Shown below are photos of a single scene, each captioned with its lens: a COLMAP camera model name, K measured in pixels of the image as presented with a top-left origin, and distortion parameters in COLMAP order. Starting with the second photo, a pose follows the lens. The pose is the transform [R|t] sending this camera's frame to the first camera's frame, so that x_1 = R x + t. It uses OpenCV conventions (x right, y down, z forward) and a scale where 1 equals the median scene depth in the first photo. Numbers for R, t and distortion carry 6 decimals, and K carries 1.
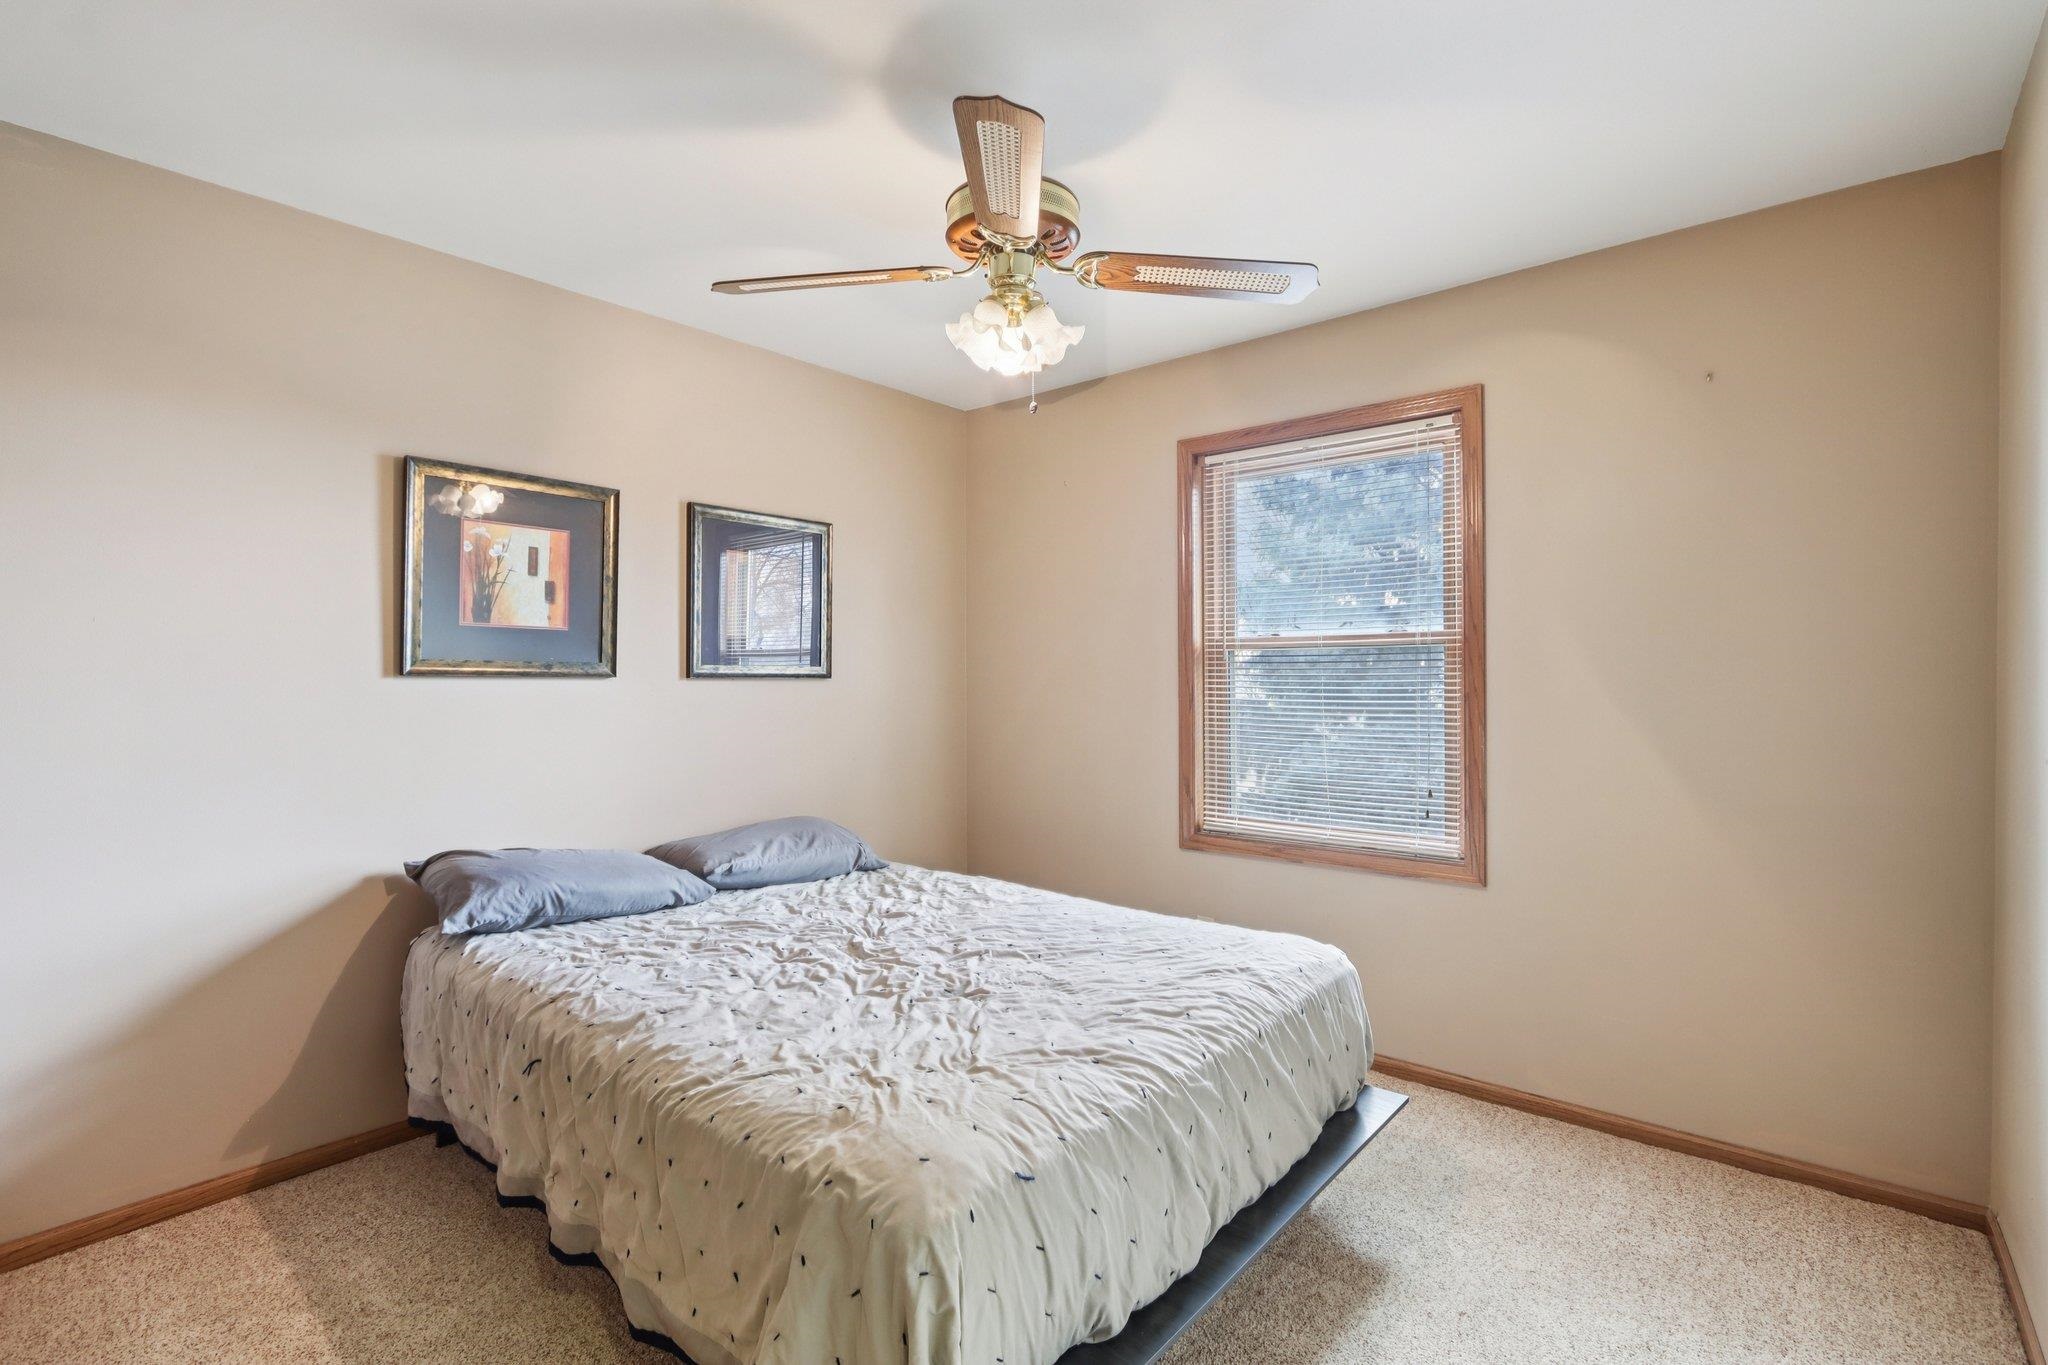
lens RADIAL K [[950.7, 0, 1024.8], [0, 950.7, 643.4], [0, 0, 1]] dist [-0.008505, -0.000312]
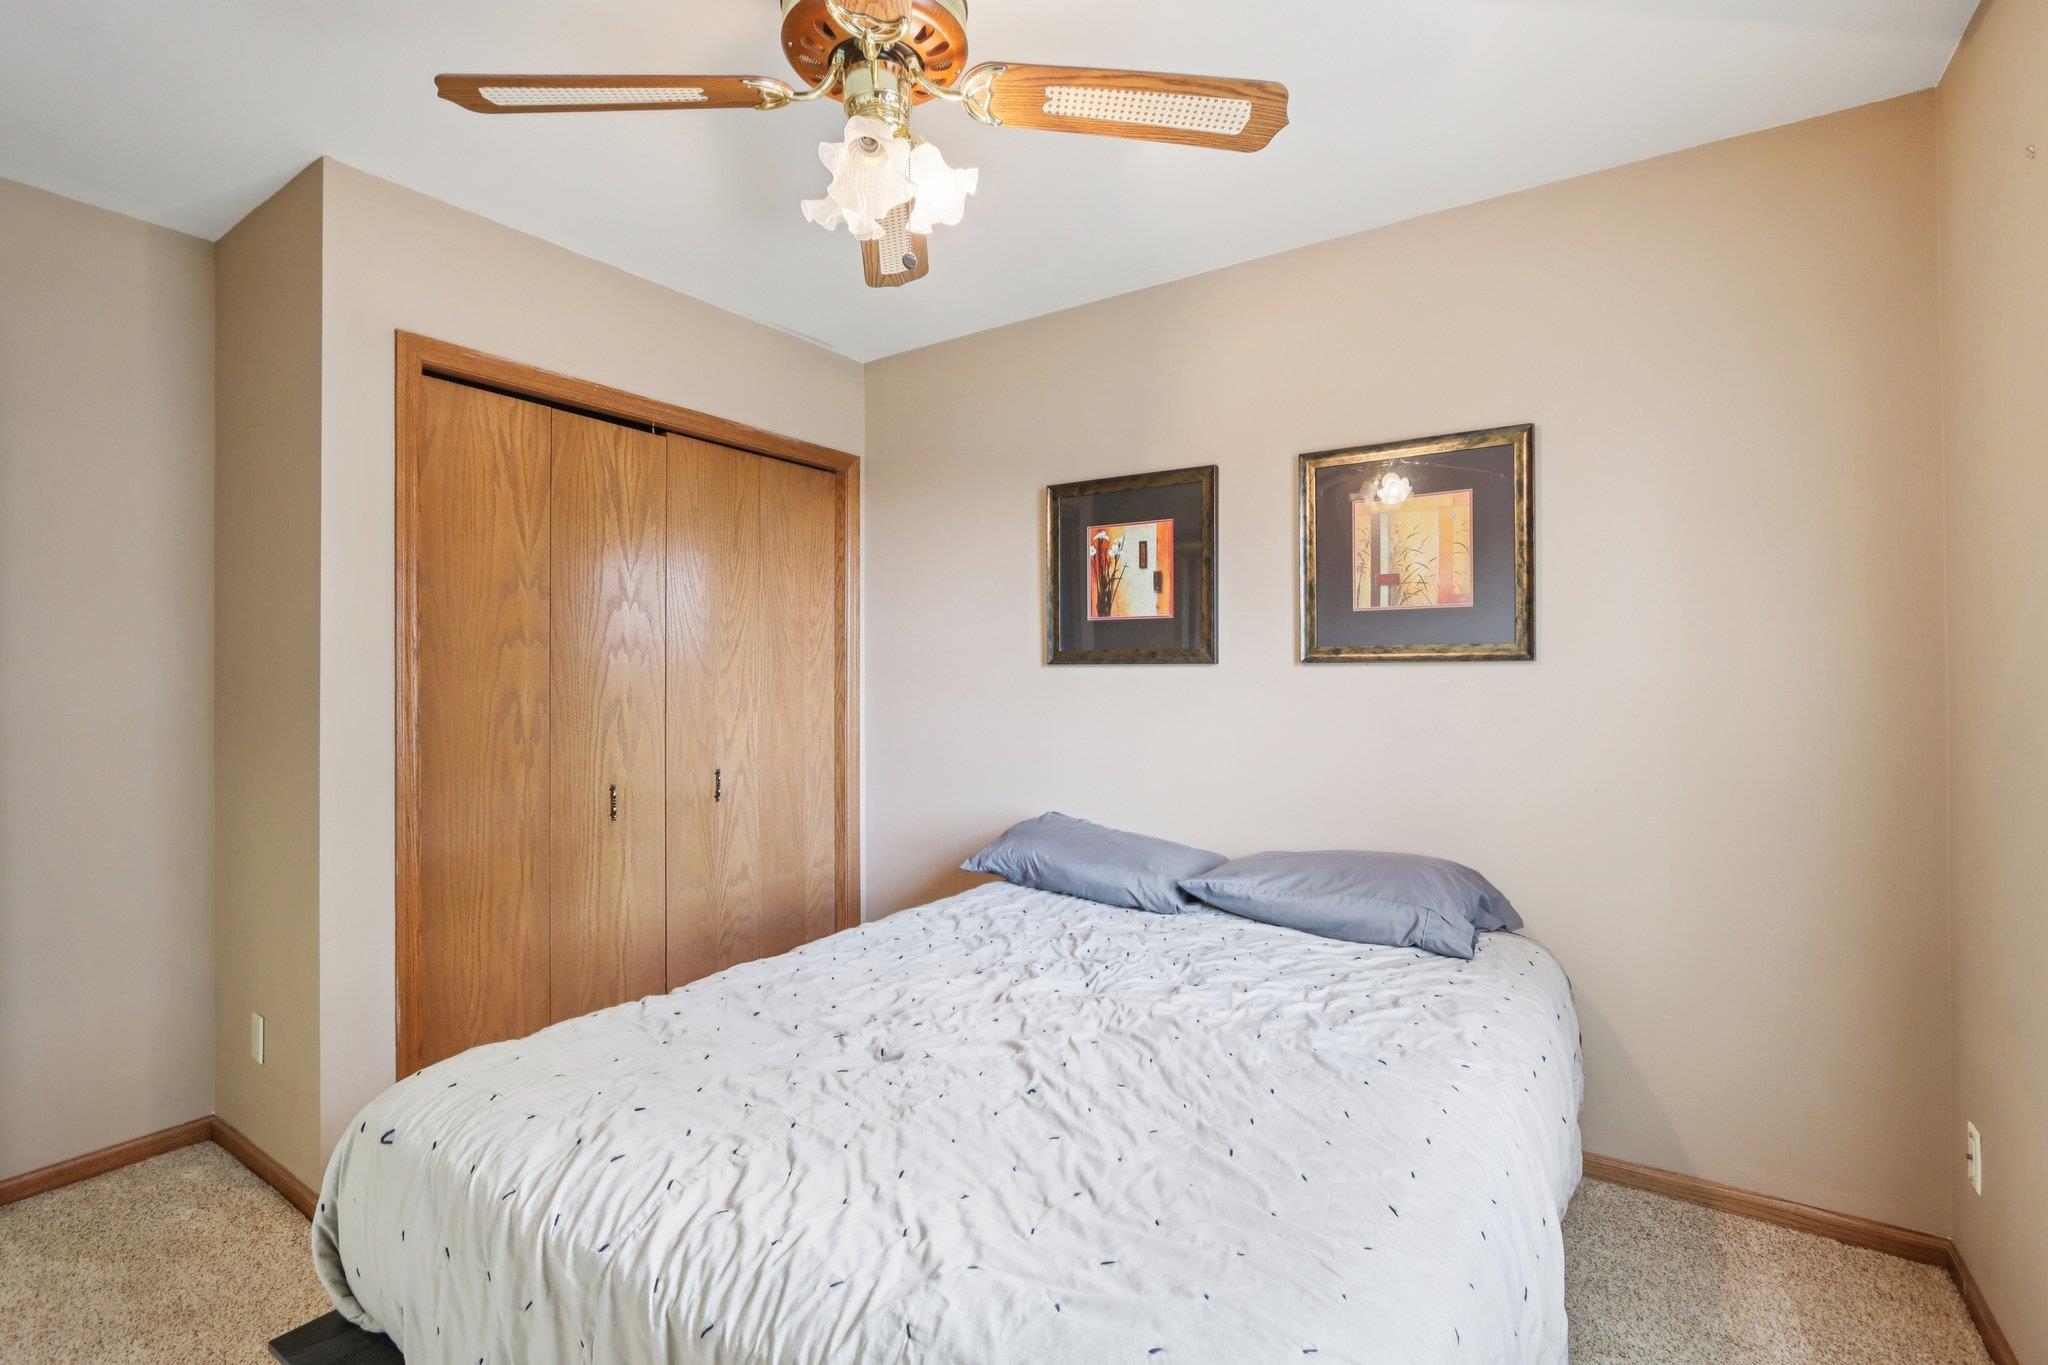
lens RADIAL K [[959.4, 0, 1023.2], [0, 959.4, 672.3], [0, 0, 1]] dist [0.000899, 0.000253]
pose [[0.117188, 0.001747, -0.993108, 0.519743], [0.047330, 0.998852, 0.007342, 0.029637], [0.991981, -0.047864, 0.116971, 0.729158]]
